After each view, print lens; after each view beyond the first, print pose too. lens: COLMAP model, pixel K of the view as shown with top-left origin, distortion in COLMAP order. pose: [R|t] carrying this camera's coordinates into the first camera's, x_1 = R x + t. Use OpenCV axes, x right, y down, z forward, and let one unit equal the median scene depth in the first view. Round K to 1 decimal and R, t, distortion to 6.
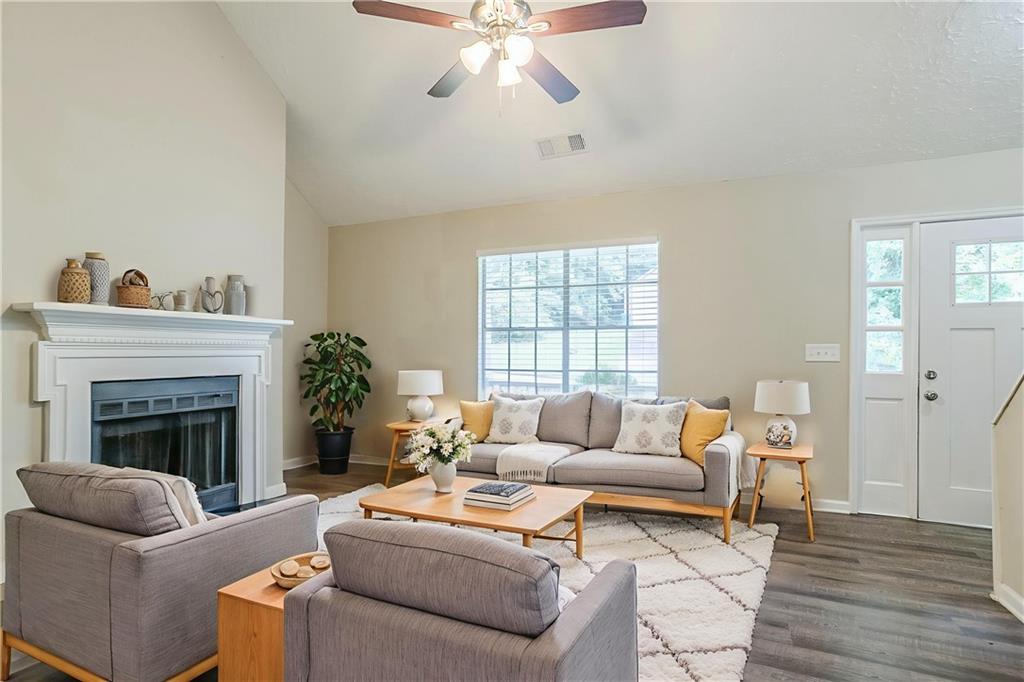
lens RADIAL K [[521.6, 0, 514.1], [0, 521.6, 341.3], [0, 0, 1]] dist [-0.023376, 0.017812]
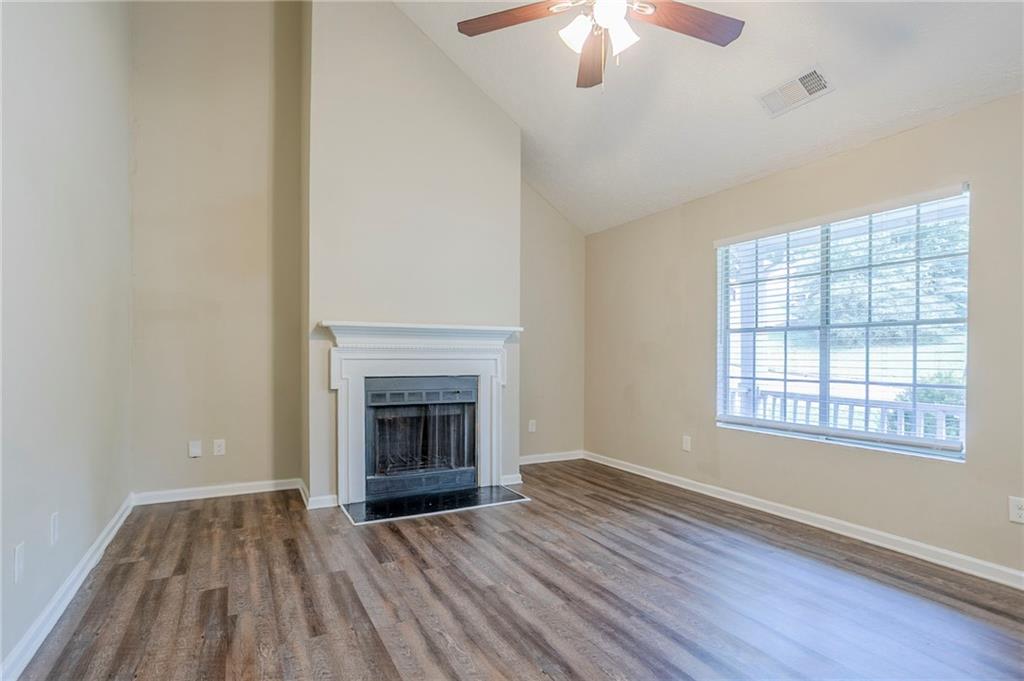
lens RADIAL K [[521.6, 0, 506.4], [0, 521.6, 352.0], [0, 0, 1]] dist [-0.023376, 0.017812]
pose [[0.778566, -0.001547, -0.627560, 0.243178], [0.007776, 0.999944, 0.007182, 0.004133], [0.627514, -0.010472, 0.778535, 0.120366]]
